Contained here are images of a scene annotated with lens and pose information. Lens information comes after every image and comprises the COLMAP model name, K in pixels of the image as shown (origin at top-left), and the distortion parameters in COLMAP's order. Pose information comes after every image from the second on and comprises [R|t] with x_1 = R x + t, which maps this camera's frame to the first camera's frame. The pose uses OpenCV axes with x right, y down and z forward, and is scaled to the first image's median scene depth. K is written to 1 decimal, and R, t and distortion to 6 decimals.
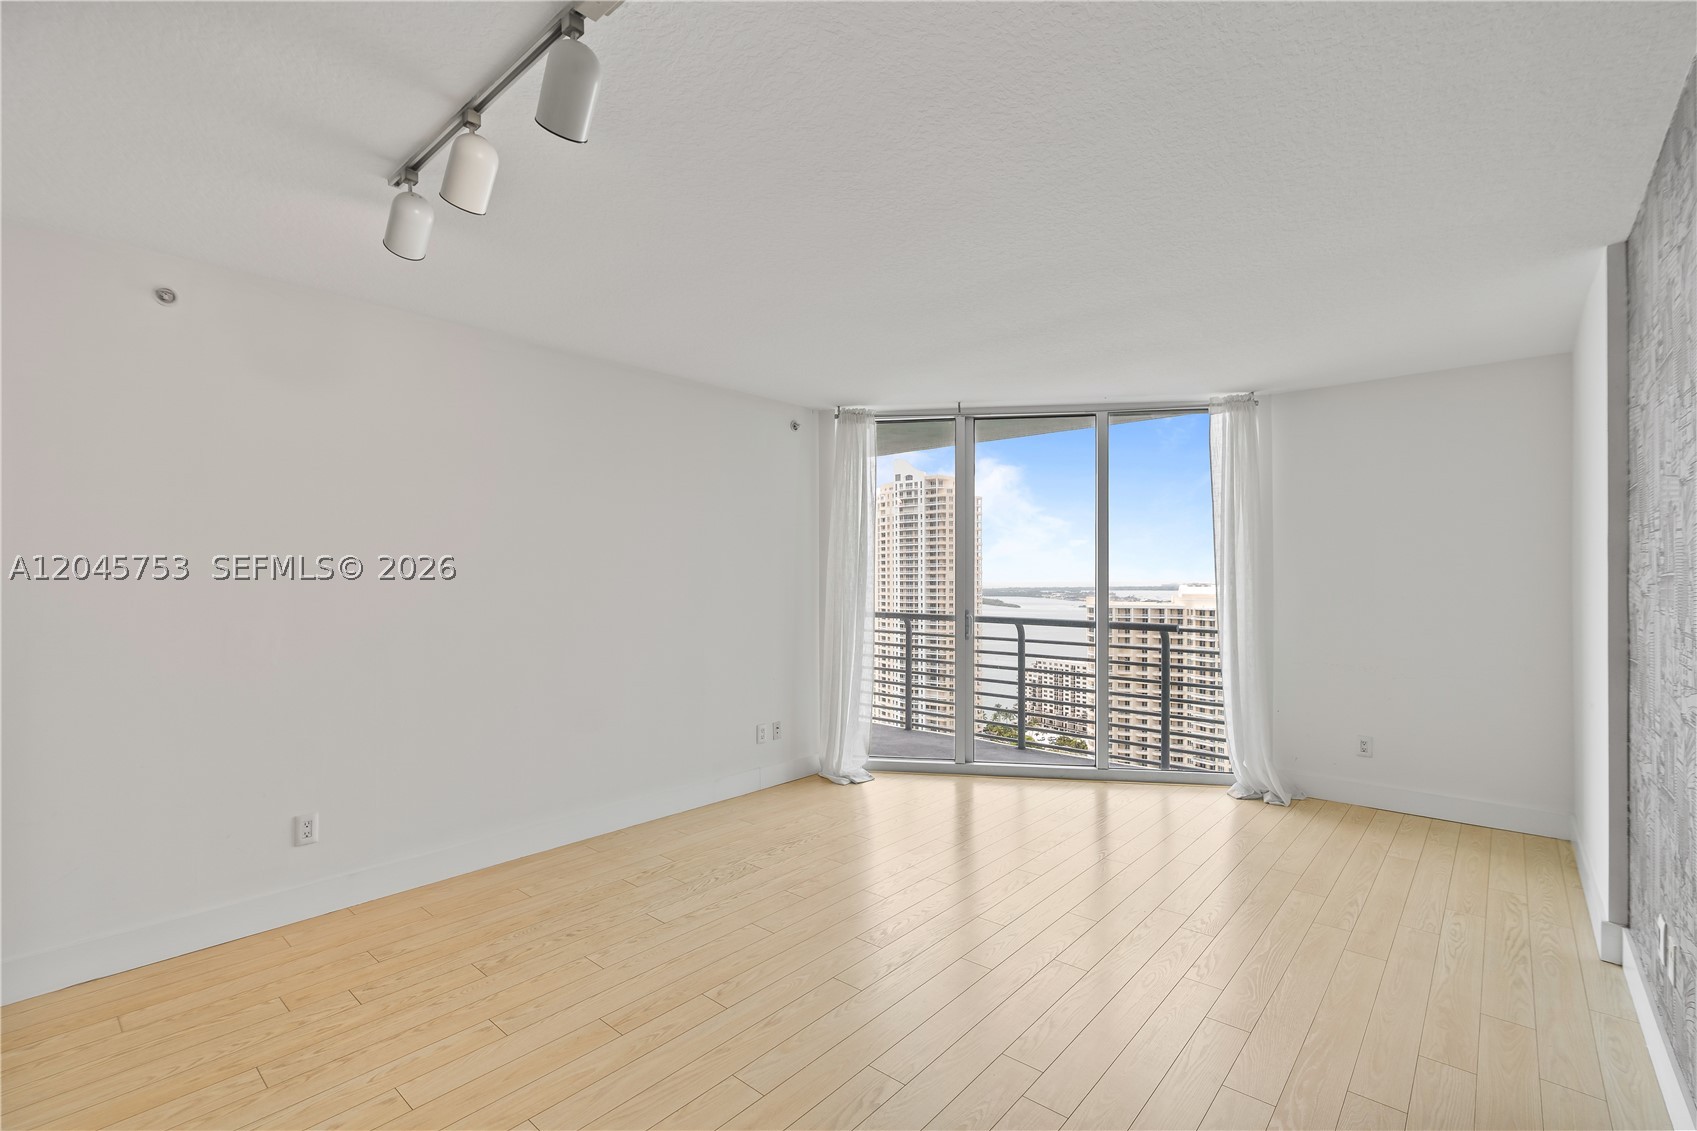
lens RADIAL K [[757.5, 0, 844.6], [0, 757.5, 576.6], [0, 0, 1]] dist [-0.007223, 0.002647]
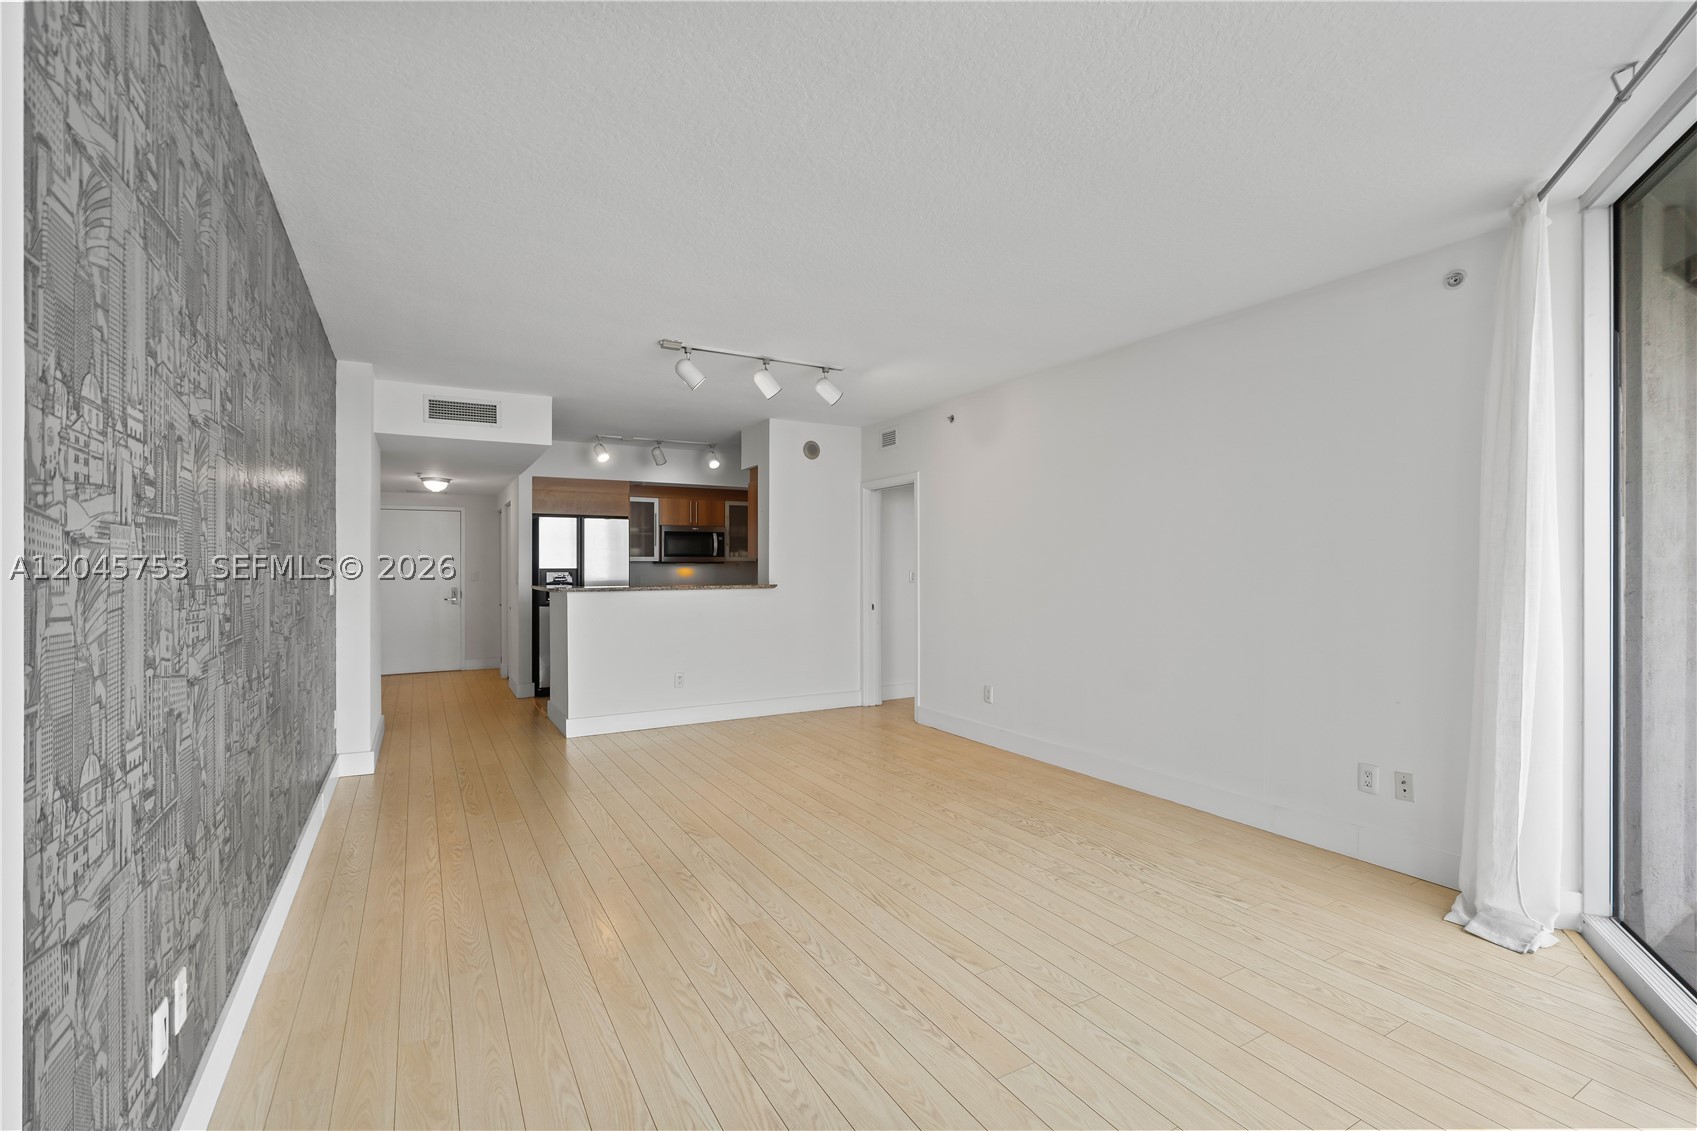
lens RADIAL K [[757.5, 0, 849.5], [0, 757.5, 563.2], [0, 0, 1]] dist [-0.007223, 0.002647]
pose [[-0.323981, -0.001542, -0.946062, 0.671887], [0.003790, 0.999989, -0.002928, 0.020284], [0.946056, -0.004534, -0.323972, 0.799084]]
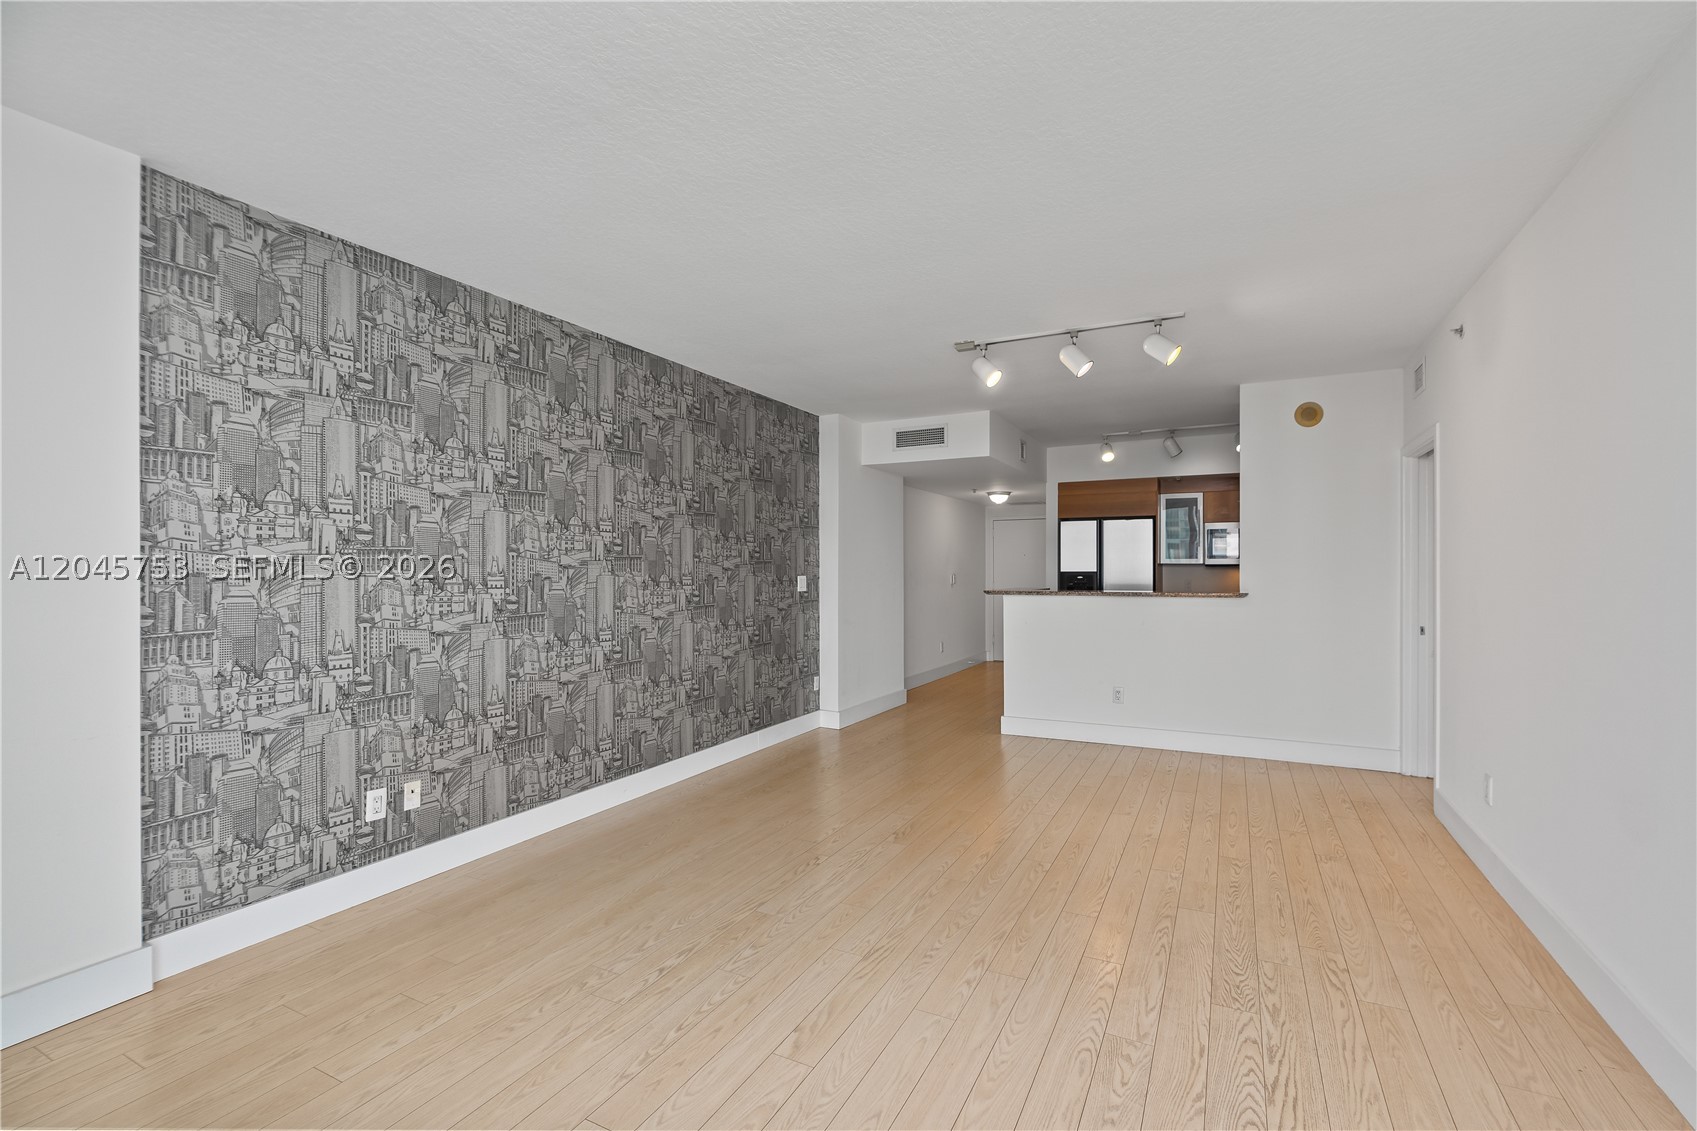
lens RADIAL K [[757.5, 0, 848.0], [0, 757.5, 568.0], [0, 0, 1]] dist [-0.007223, 0.002647]
pose [[-0.970641, 0.003770, -0.240502, 0.244822], [0.004242, 0.999990, -0.001443, 0.017524], [0.240494, -0.002421, -0.970648, 1.131244]]
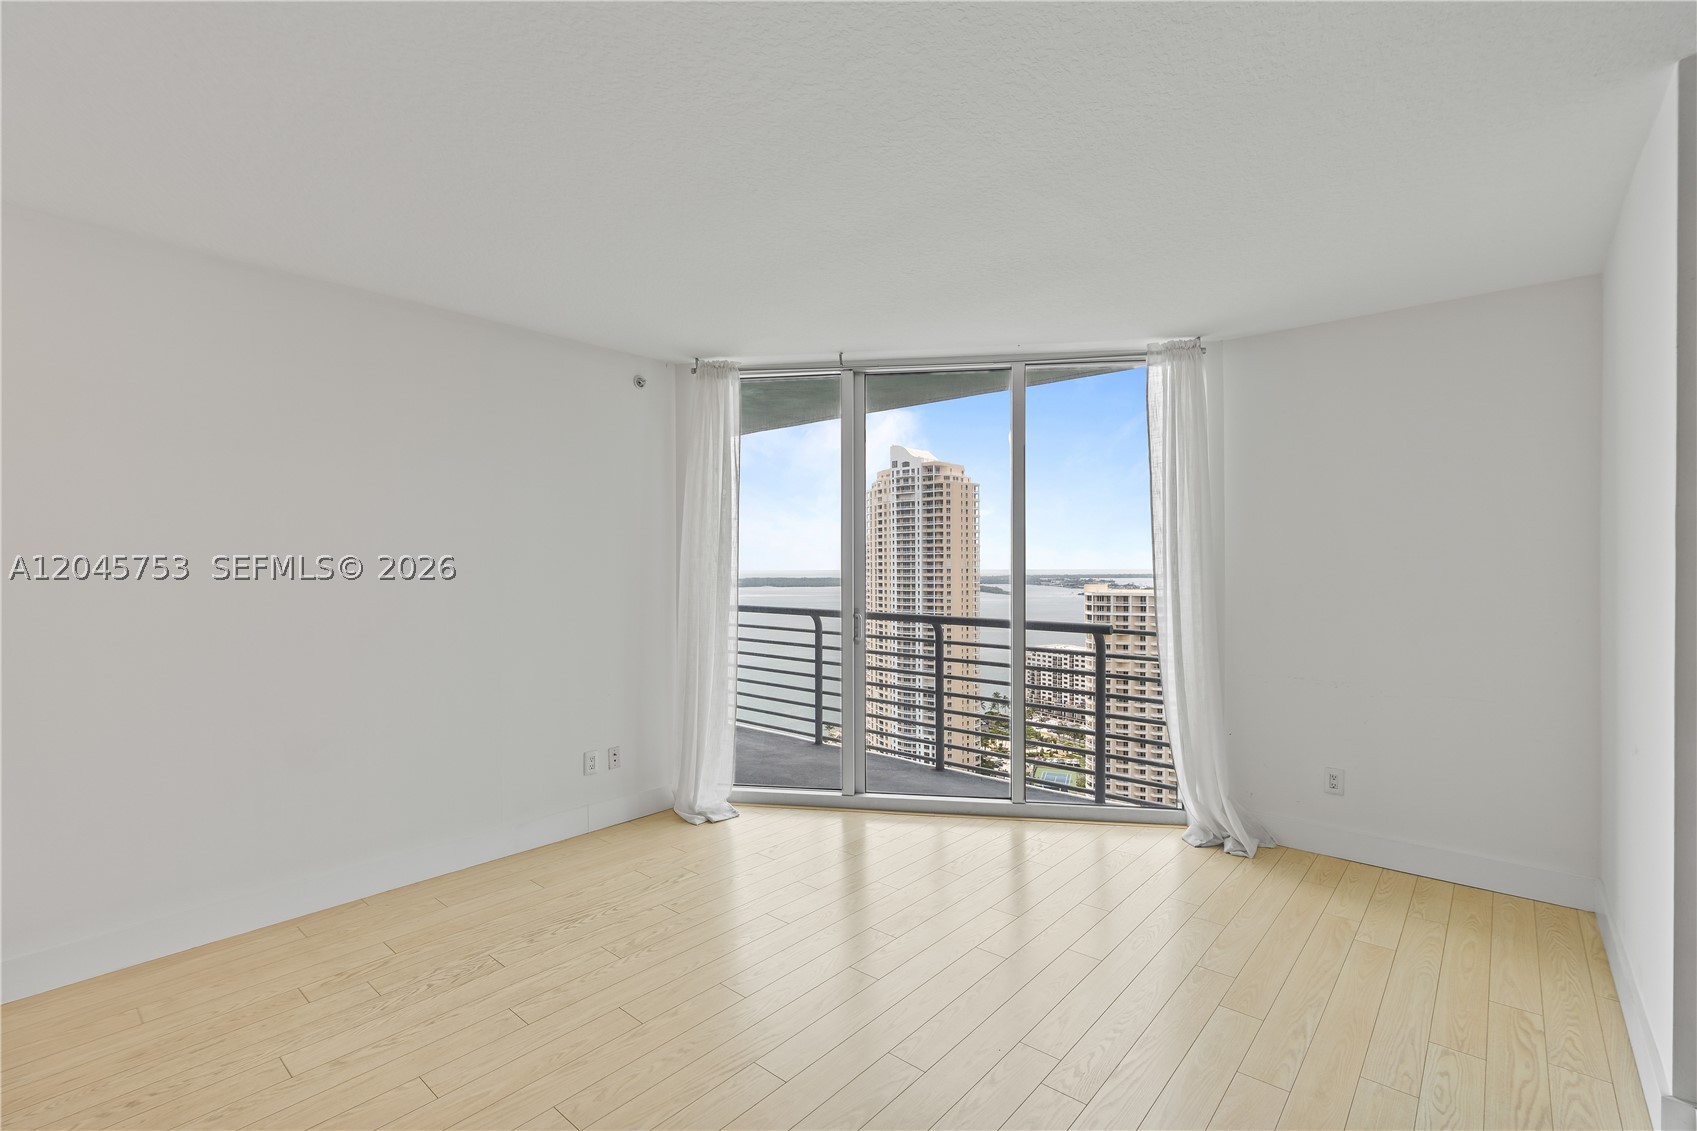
lens RADIAL K [[757.5, 0, 848.3], [0, 757.5, 573.3], [0, 0, 1]] dist [-0.007223, 0.002647]
pose [[0.999989, -0.001032, 0.004653, 0.163584], [0.000976, 0.999926, 0.012085, -0.004108], [-0.004665, -0.012080, 0.999916, 0.197581]]
